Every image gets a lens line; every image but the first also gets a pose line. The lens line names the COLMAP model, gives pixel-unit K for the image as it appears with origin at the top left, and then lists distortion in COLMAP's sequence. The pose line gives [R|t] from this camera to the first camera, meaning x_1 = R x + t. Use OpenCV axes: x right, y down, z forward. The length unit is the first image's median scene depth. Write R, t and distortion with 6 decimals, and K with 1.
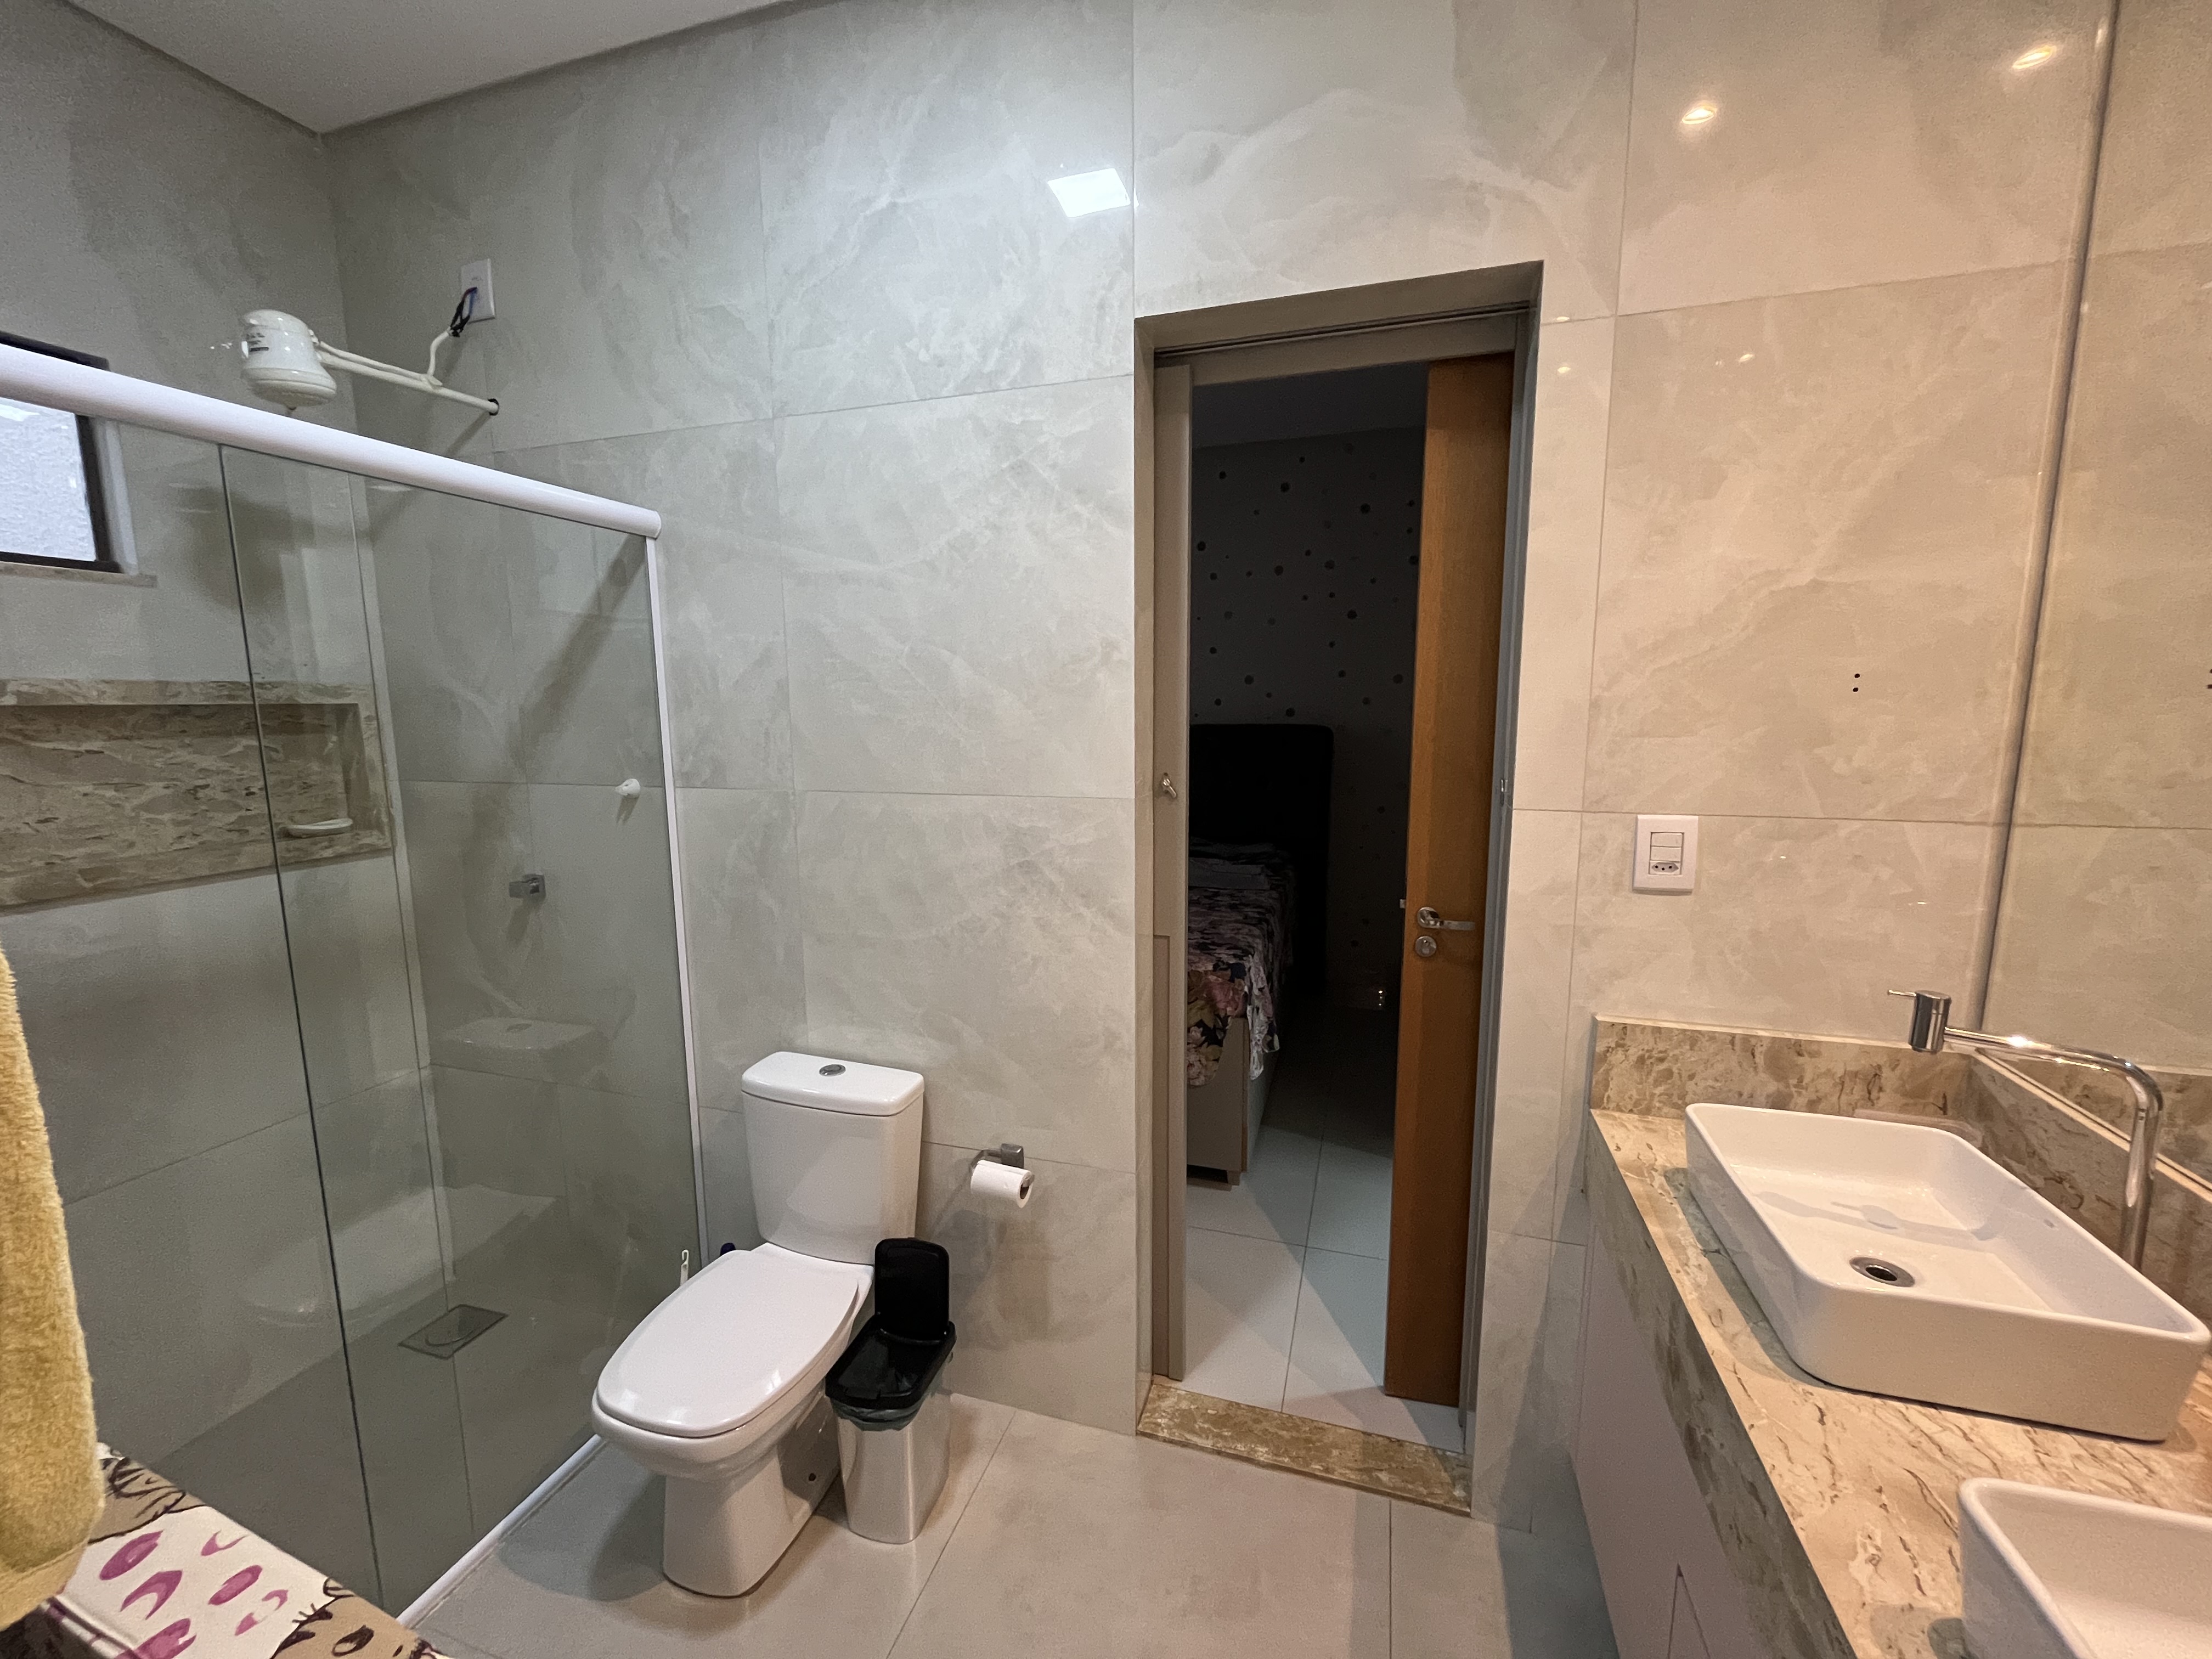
lens RADIAL K [[903.6, 0, 1095.6], [0, 903.6, 831.2], [0, 0, 1]] dist [-0.000809, -0.000239]
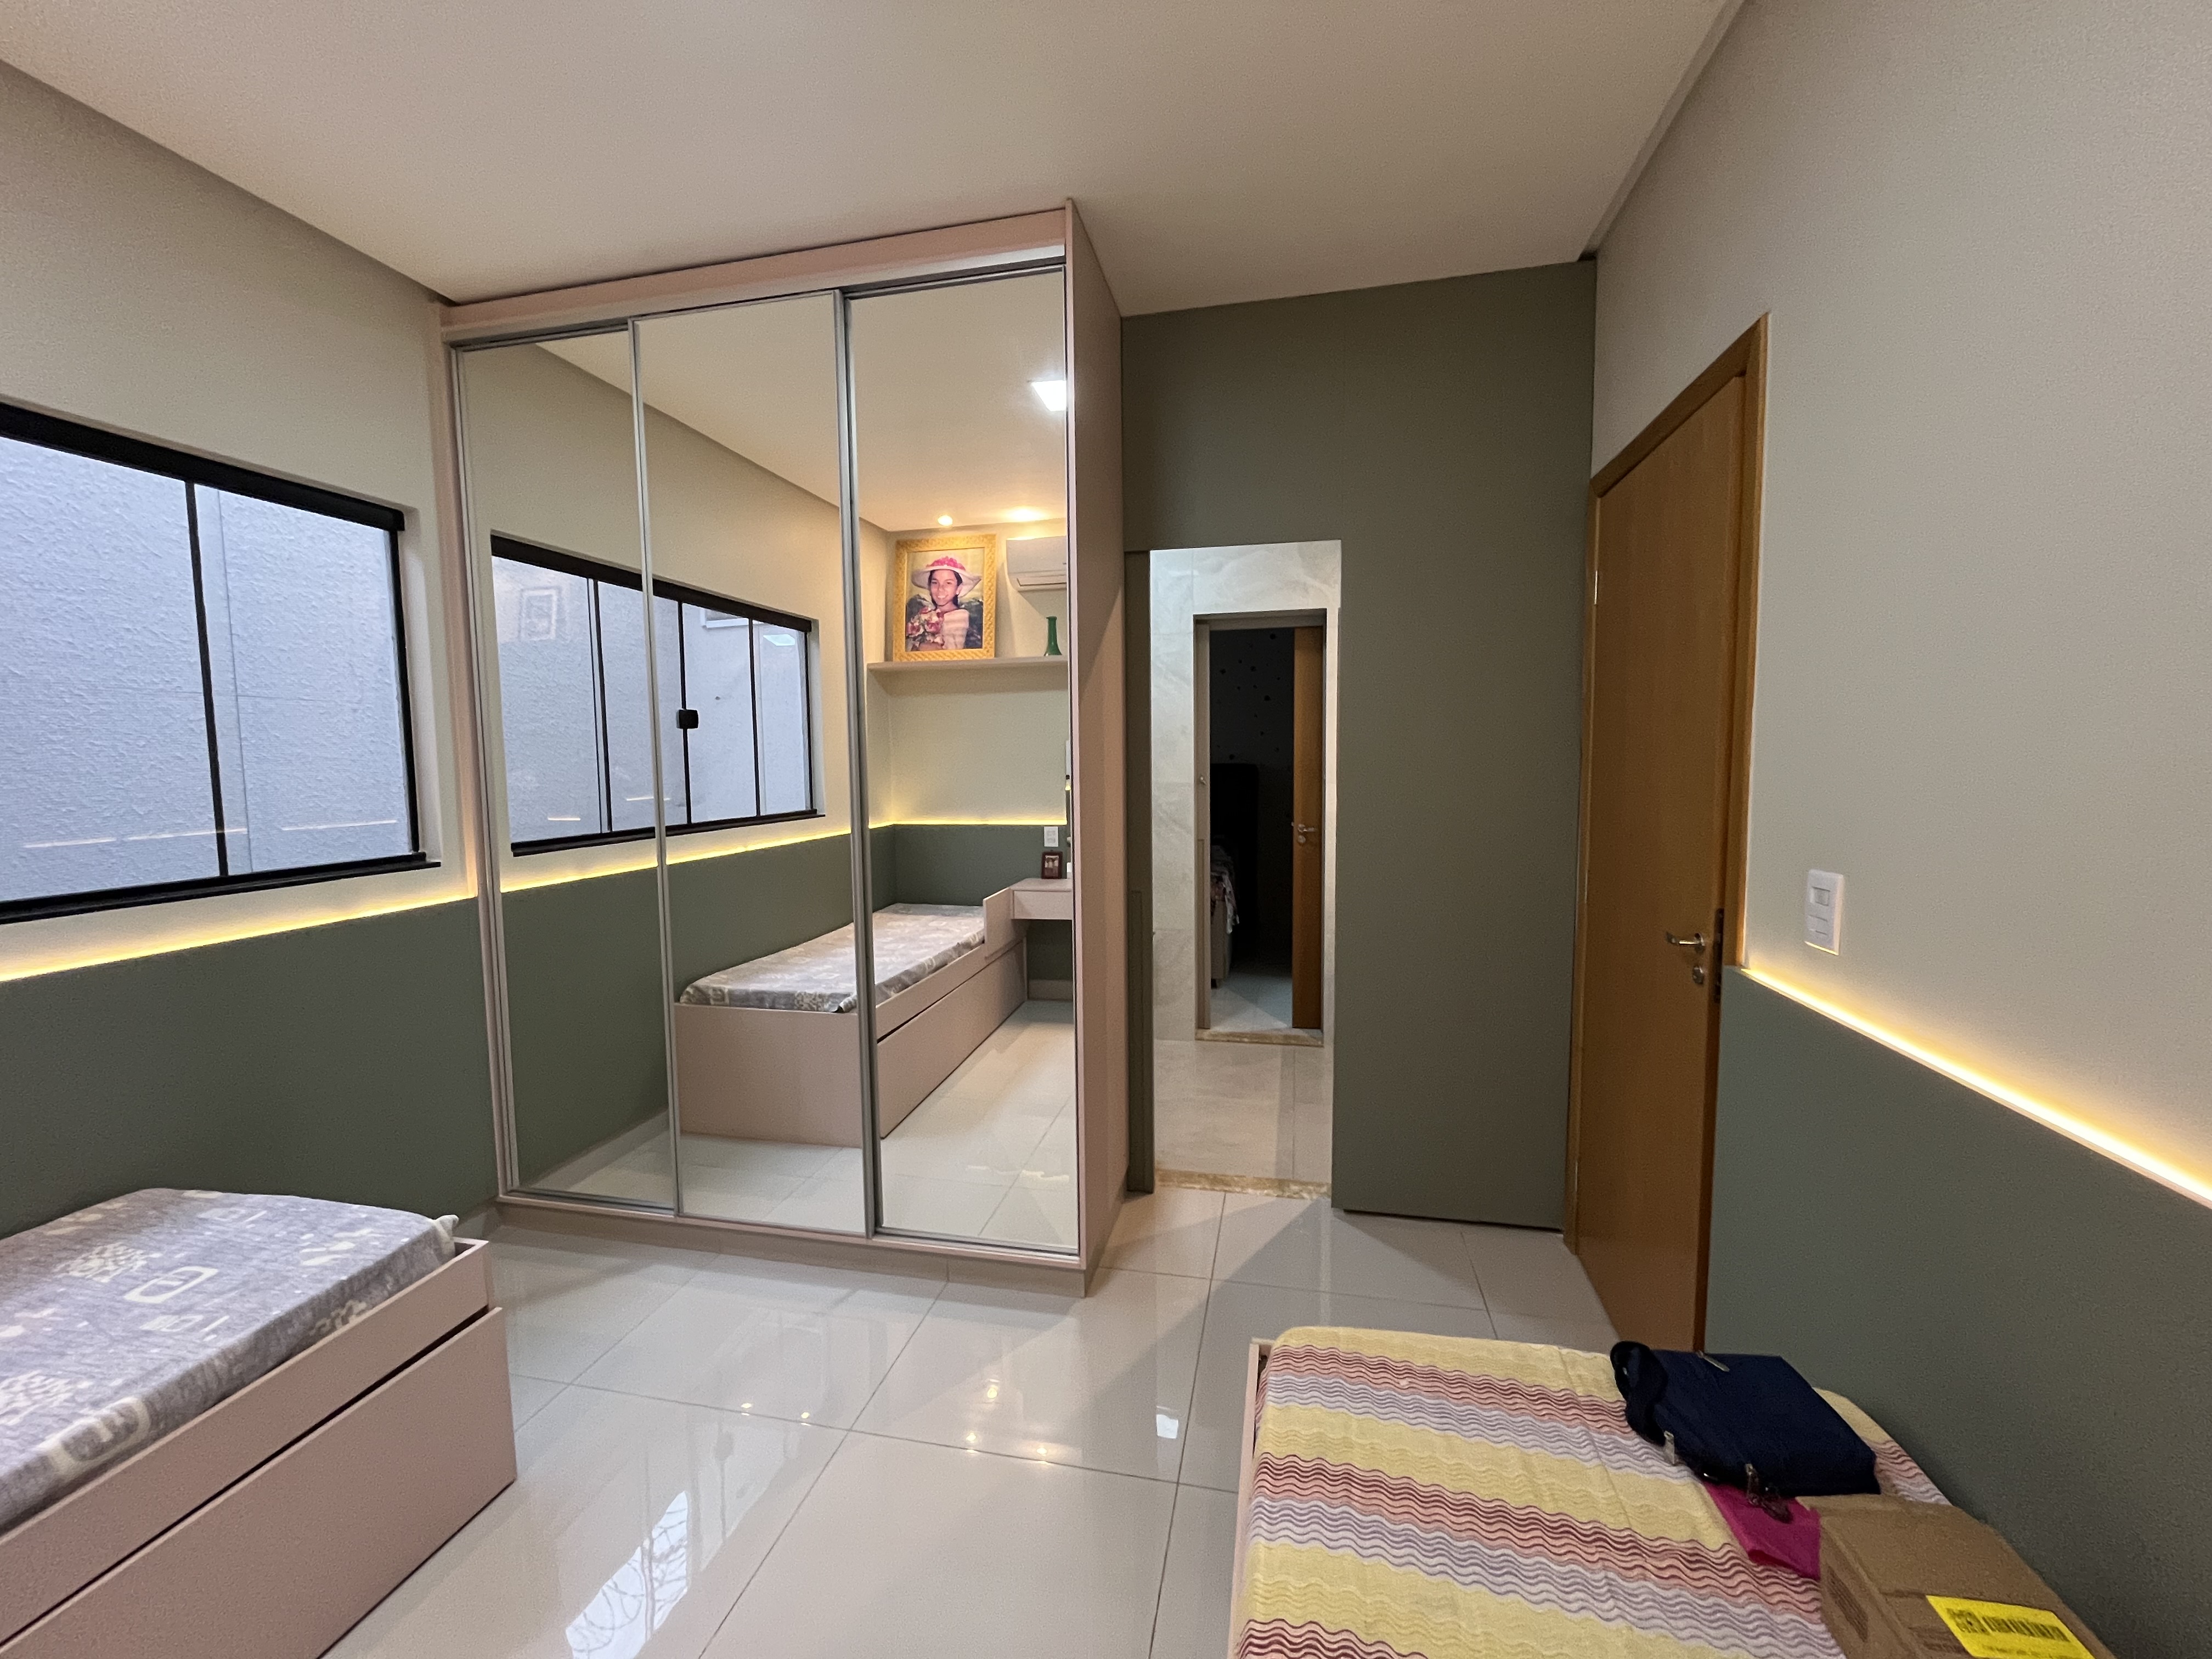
lens RADIAL K [[903.6, 0, 1106.3], [0, 903.6, 837.9], [0, 0, 1]] dist [-0.000809, -0.000239]
pose [[0.994718, -0.016064, 0.101377, -0.466781], [0.020887, 0.998691, -0.046691, 0.233474], [-0.100495, 0.048562, 0.993752, -1.558524]]
